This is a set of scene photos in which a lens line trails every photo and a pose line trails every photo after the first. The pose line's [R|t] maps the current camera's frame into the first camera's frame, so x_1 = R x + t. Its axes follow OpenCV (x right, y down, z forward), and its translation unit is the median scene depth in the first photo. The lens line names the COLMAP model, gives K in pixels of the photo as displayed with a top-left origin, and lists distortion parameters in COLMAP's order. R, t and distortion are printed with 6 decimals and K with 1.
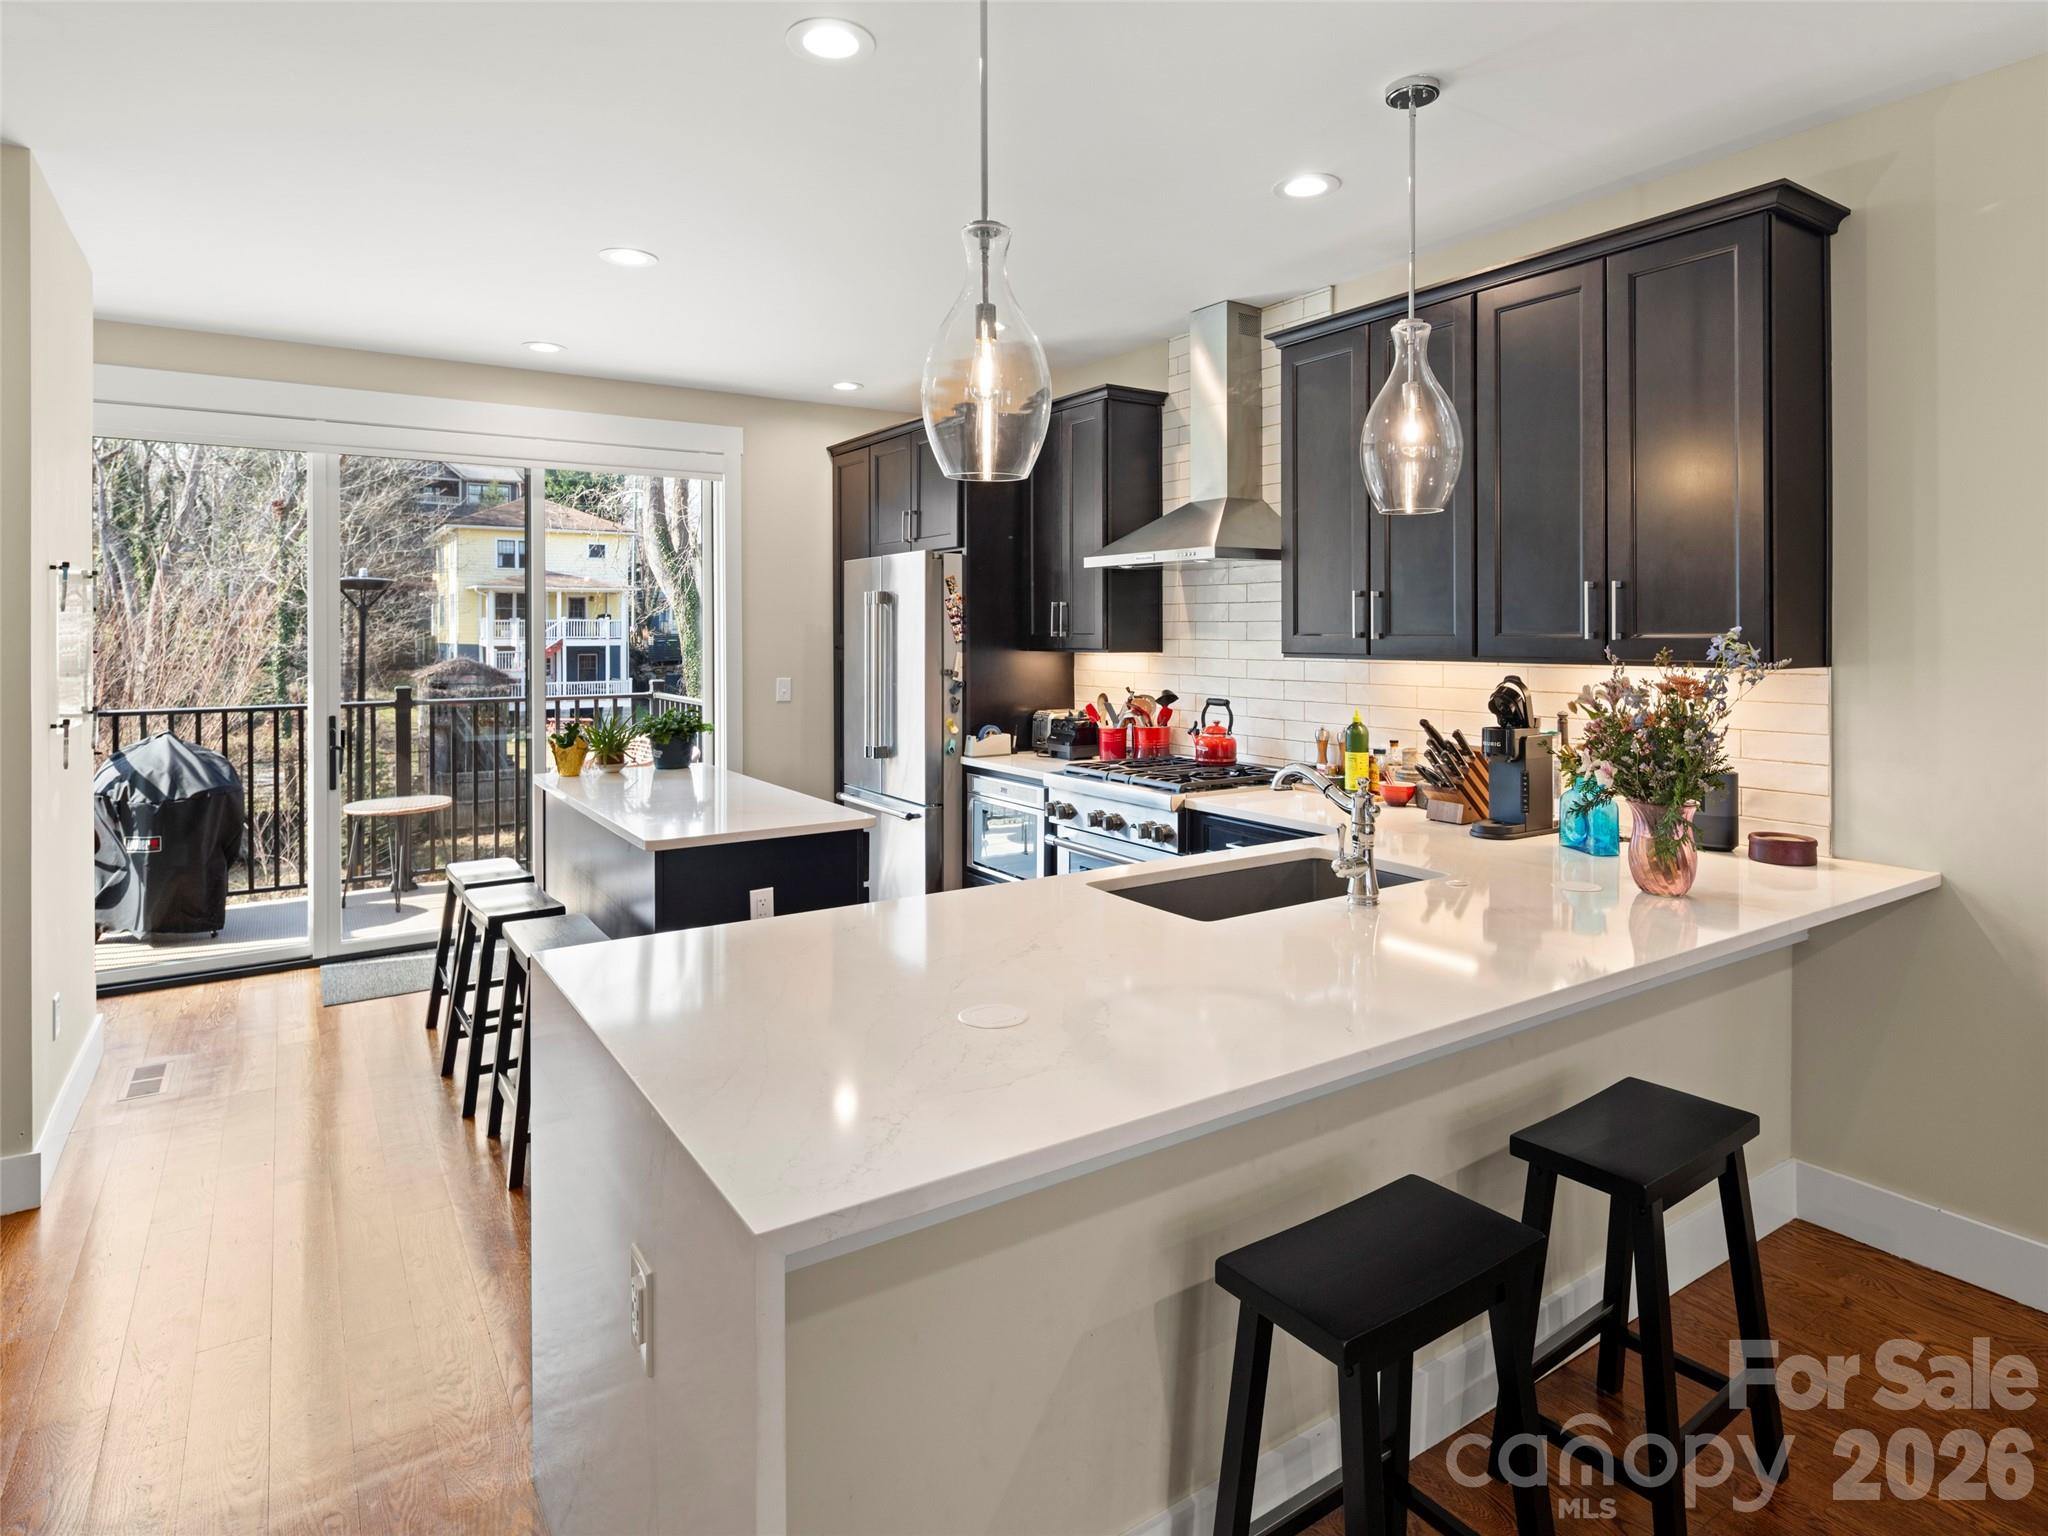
lens RADIAL K [[1123.7, 0, 1034.4], [0, 1123.7, 663.0], [0, 0, 1]] dist [0.004290, 0.000774]
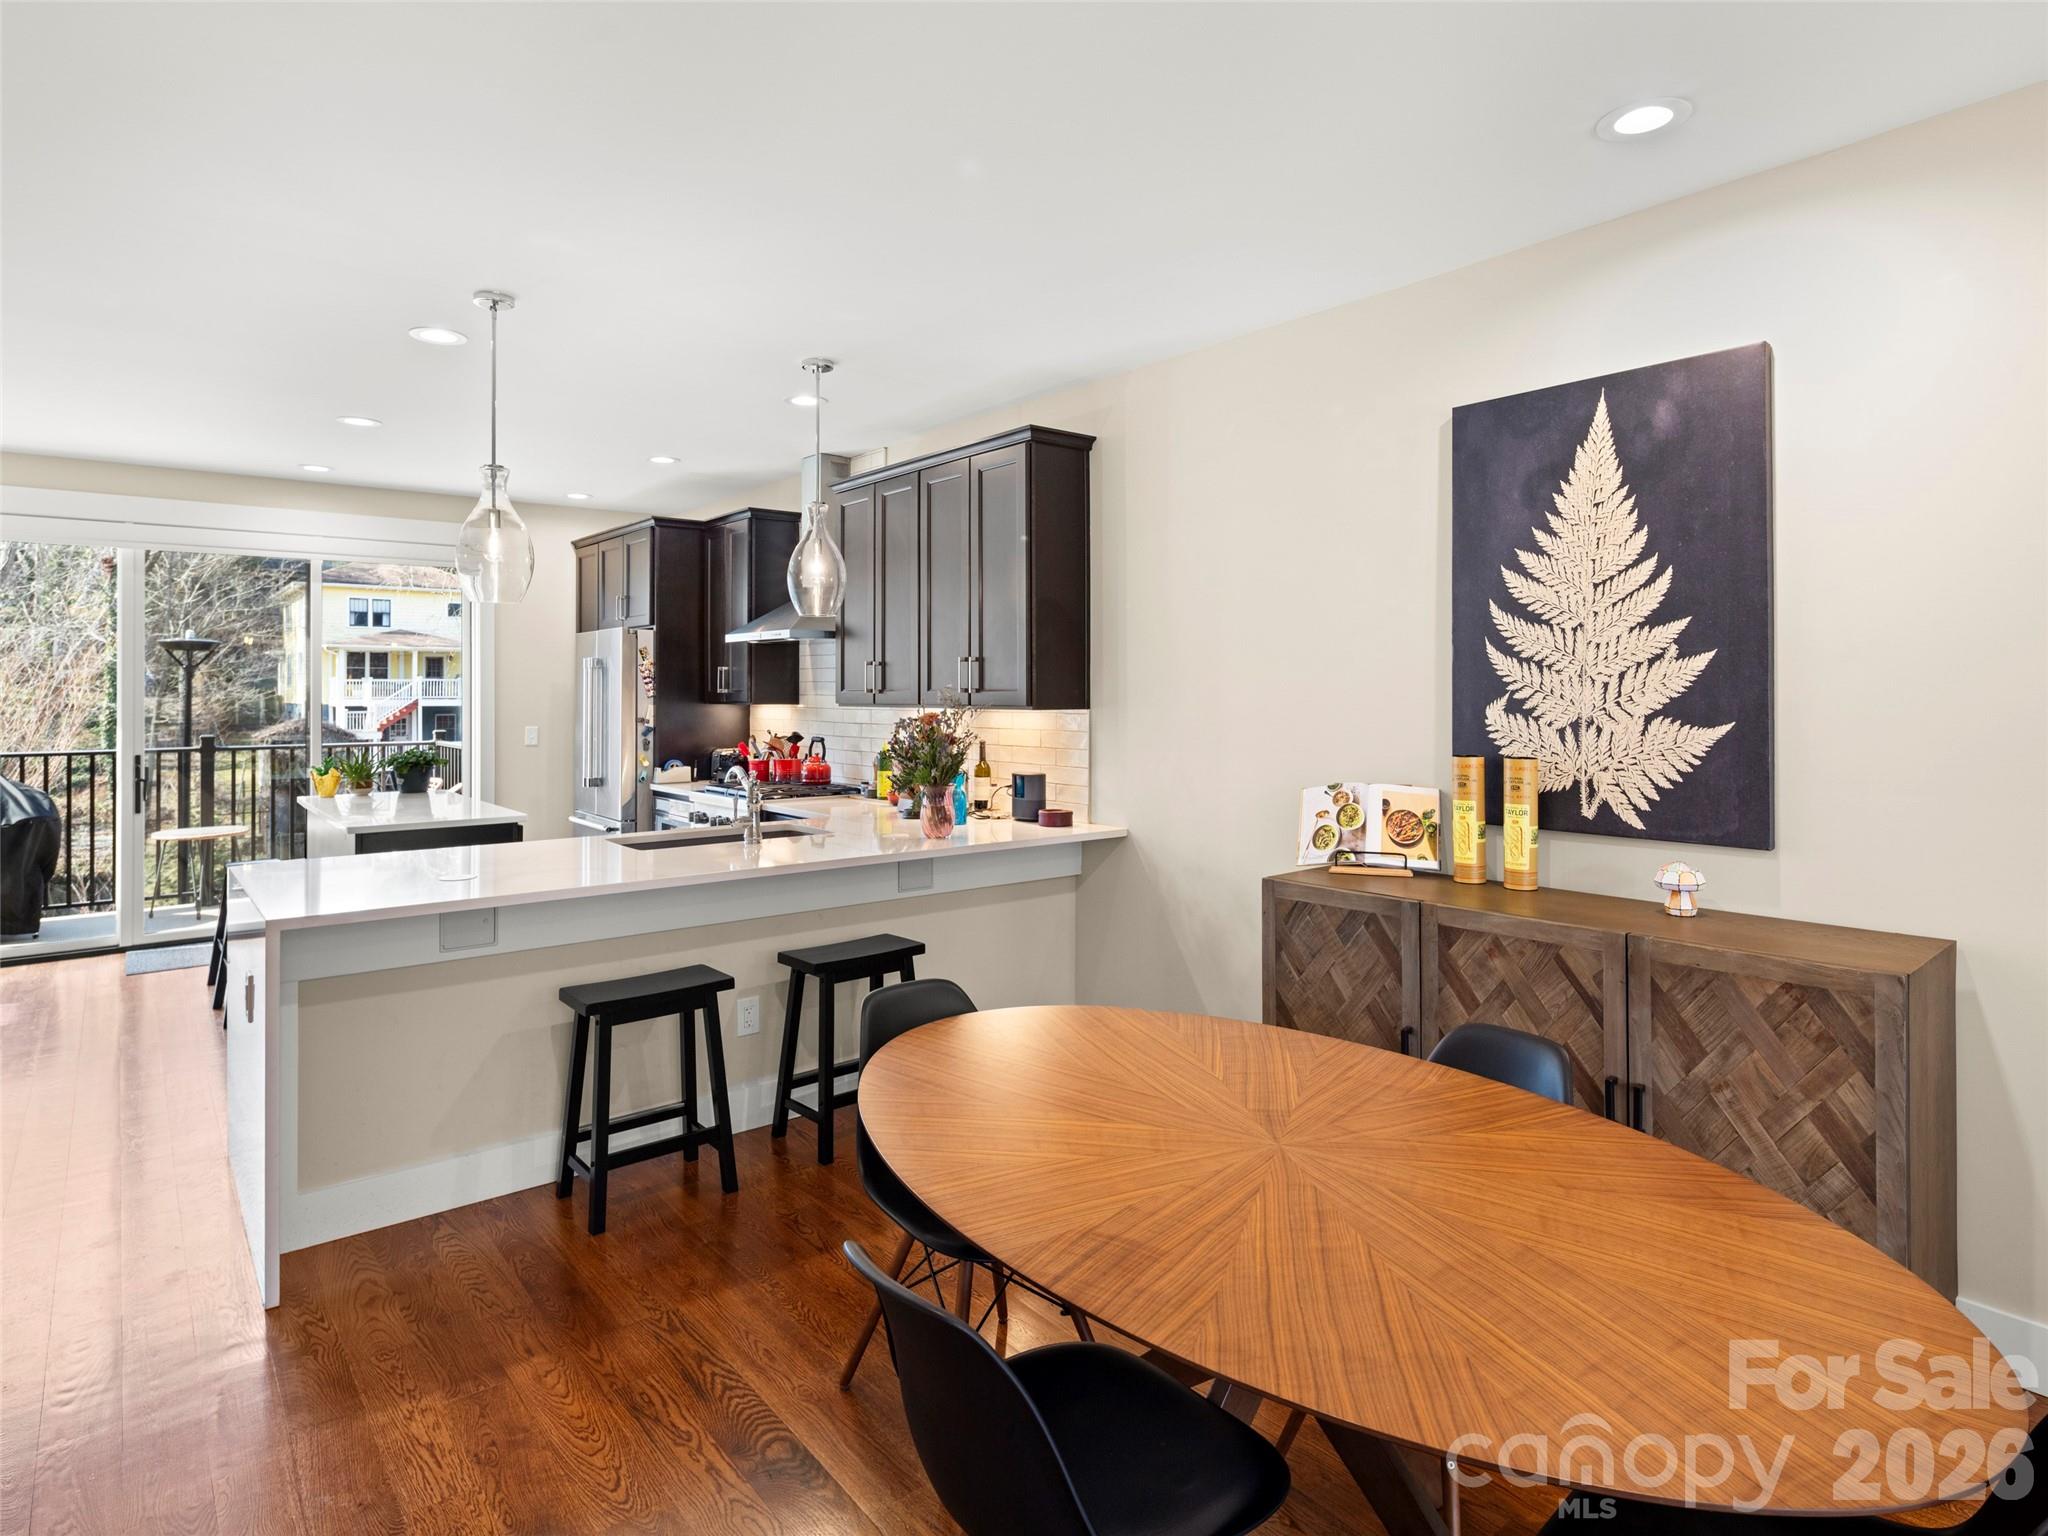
lens RADIAL K [[1110.6, 0, 1036.4], [0, 1110.6, 710.9], [0, 0, 1]] dist [-0.000844, -0.000376]
pose [[0.994559, -0.000927, 0.104174, 0.234115], [0.002077, 0.999938, -0.010926, 0.012165], [-0.104158, 0.011082, 0.994499, -0.322568]]
